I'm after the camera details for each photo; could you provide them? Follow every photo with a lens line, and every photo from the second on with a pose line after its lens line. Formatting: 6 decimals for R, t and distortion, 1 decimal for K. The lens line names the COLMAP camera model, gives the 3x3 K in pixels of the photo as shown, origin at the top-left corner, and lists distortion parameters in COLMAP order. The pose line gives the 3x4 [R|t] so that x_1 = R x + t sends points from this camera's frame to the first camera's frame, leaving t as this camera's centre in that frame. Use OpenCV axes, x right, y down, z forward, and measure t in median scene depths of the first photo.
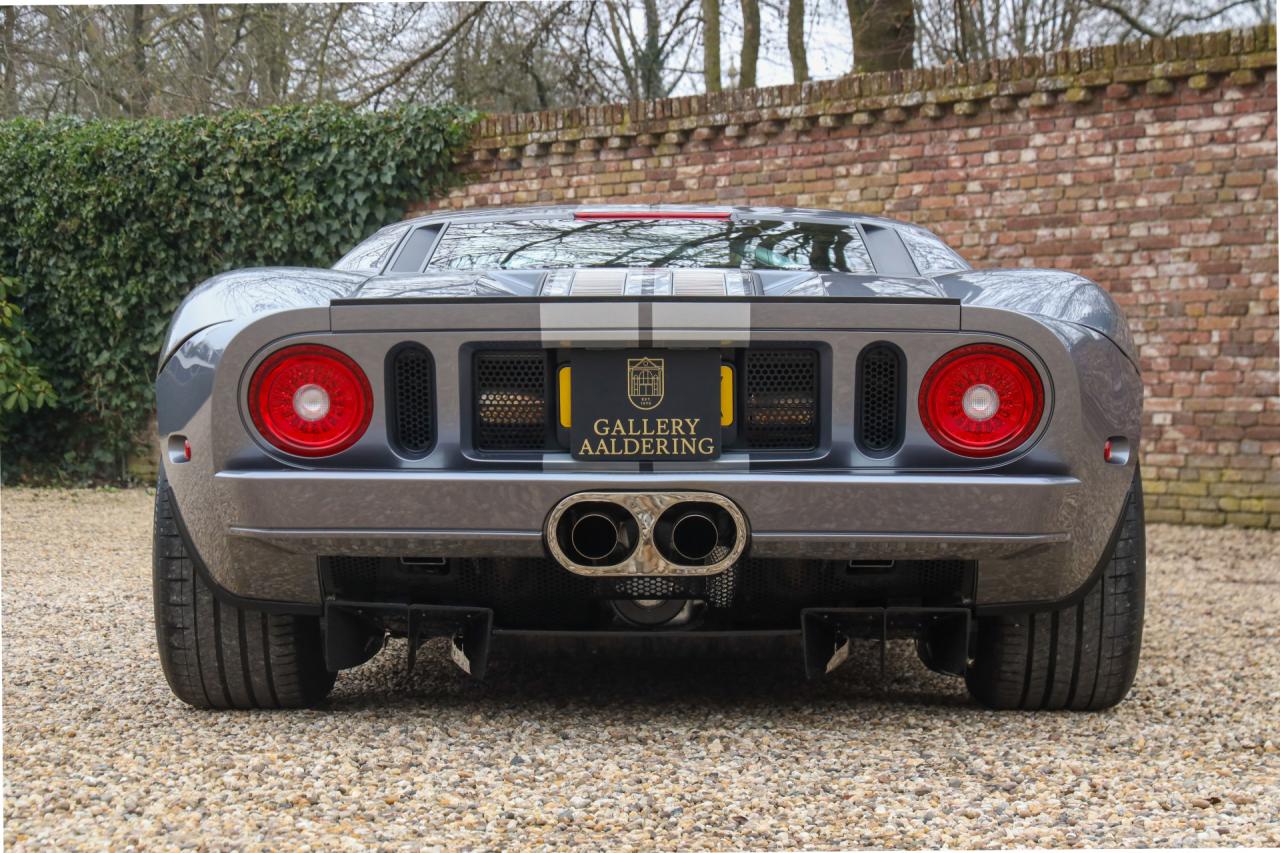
lens RADIAL K [[2914.9, 0, 691.2], [0, 2914.9, 433.5], [0, 0, 1]] dist [0.262885, -0.604664]
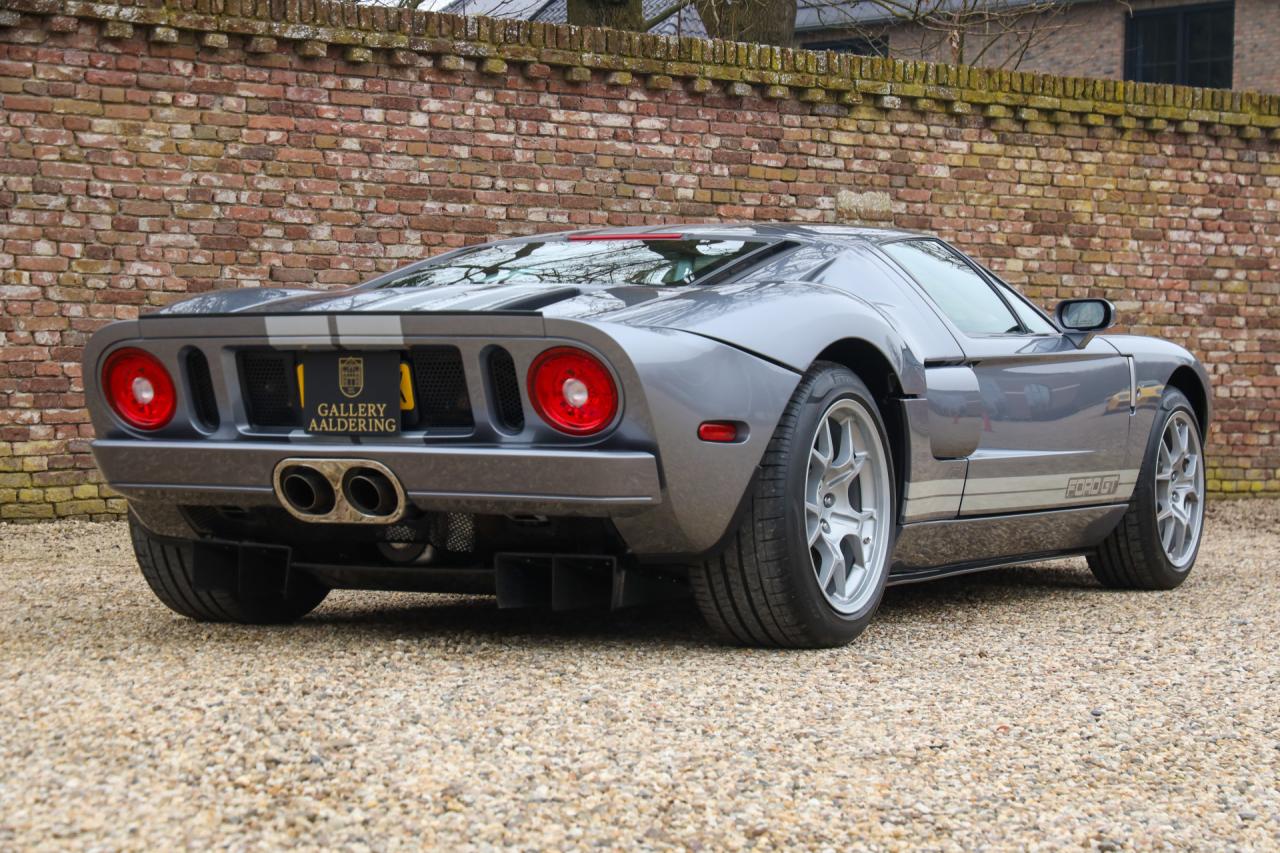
lens RADIAL K [[3175.9, 0, 685.2], [0, 3175.9, 430.2], [0, 0, 1]] dist [0.226846, -0.129501]
pose [[0.051894, -0.010030, 0.998602, -0.867975], [-0.000233, 0.999949, 0.010055, -0.007616], [-0.998653, -0.000755, 0.051889, 0.855438]]
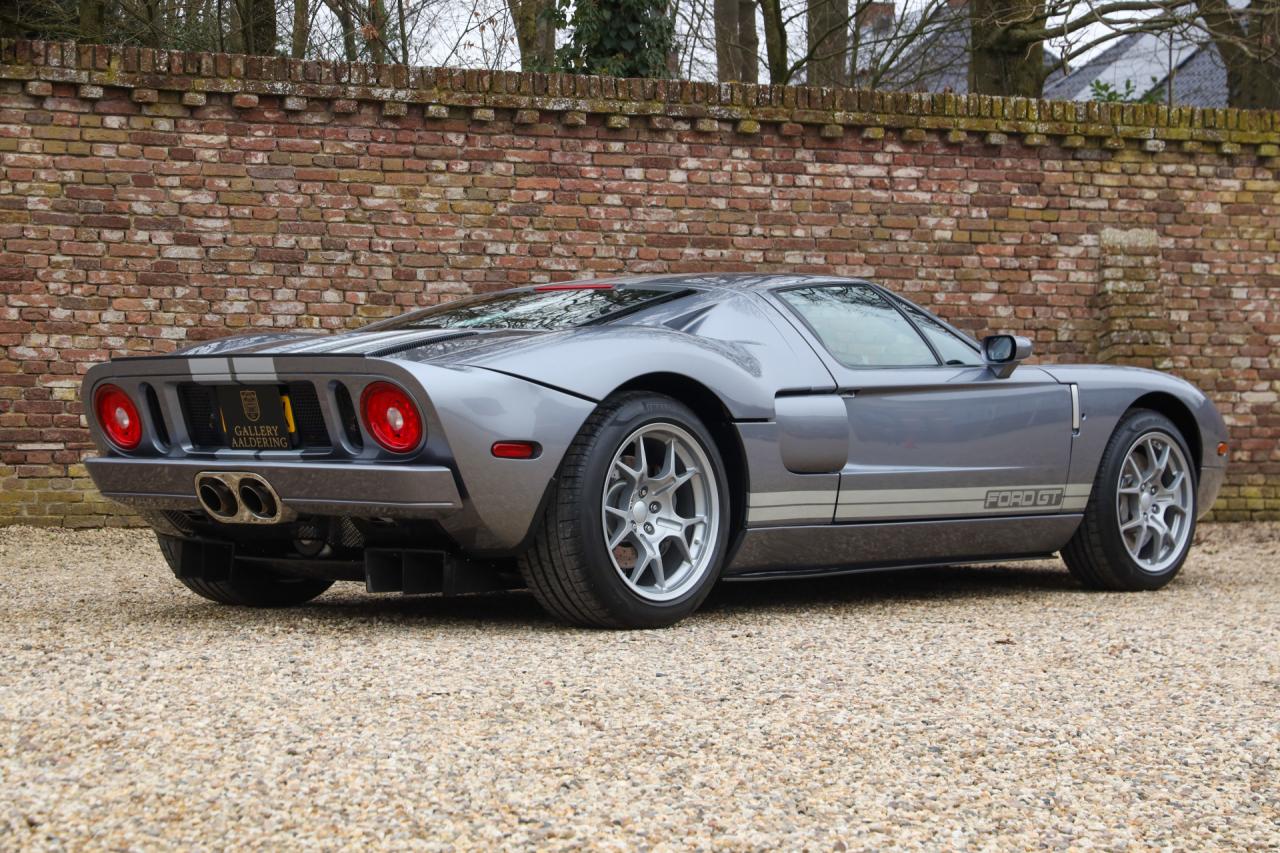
lens RADIAL K [[3175.9, 0, 685.2], [0, 3175.9, 430.2], [0, 0, 1]] dist [0.226846, -0.129501]
pose [[0.296777, -0.003553, 0.954940, -0.950633], [0.003257, 0.999991, 0.002708, -0.007811], [-0.954941, 0.002306, 0.296786, 0.655728]]
